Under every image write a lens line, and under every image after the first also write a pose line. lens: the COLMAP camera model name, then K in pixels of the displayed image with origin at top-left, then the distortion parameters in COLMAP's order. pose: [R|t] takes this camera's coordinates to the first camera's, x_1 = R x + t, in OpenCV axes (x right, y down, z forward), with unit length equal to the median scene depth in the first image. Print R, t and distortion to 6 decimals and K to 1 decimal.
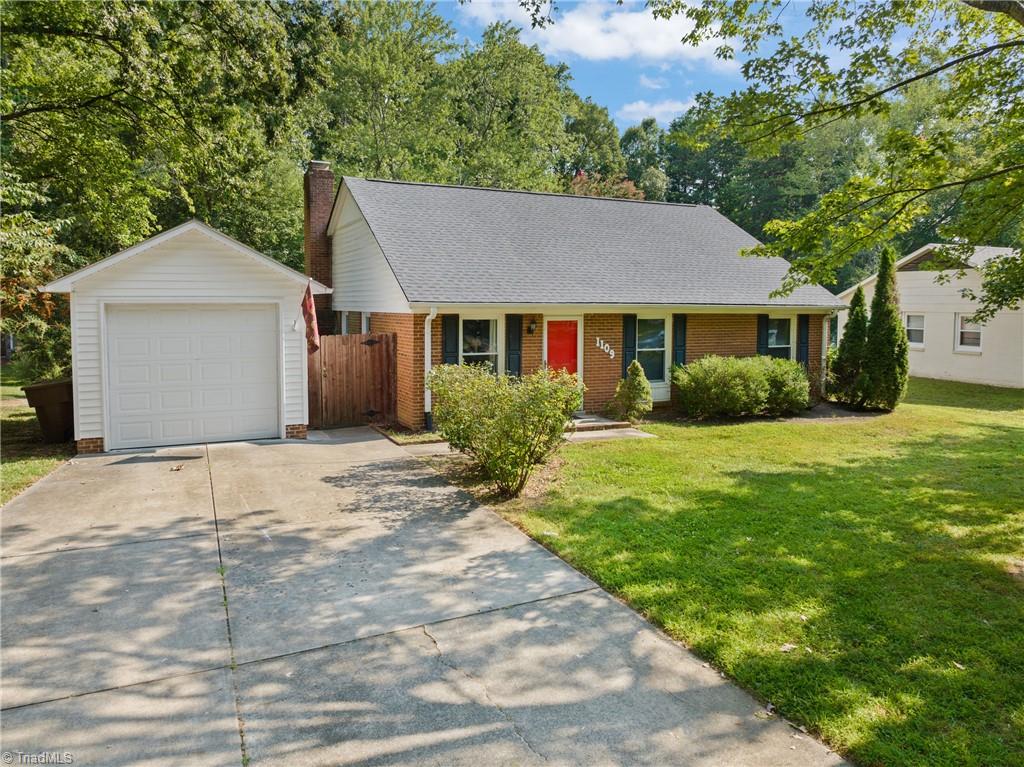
lens RADIAL K [[739.5, 0, 512.0], [0, 739.5, 383.5], [0, 0, 1]] dist [-0.024725, -0.003954]
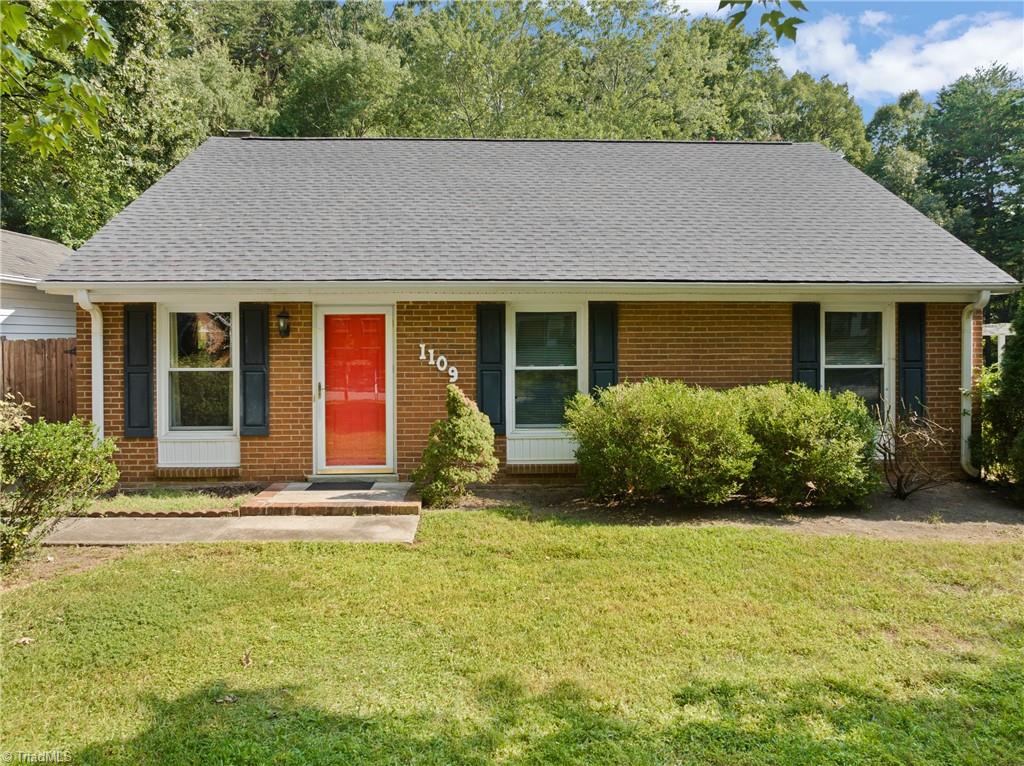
lens RADIAL K [[739.5, 0, 512.0], [0, 739.5, 383.0], [0, 0, 1]] dist [-0.024725, -0.003954]
pose [[0.920734, 0.015217, -0.389893, 0.382707], [-0.034343, 0.998522, -0.042132, -0.011269], [0.388676, 0.052182, 0.919896, 0.496280]]
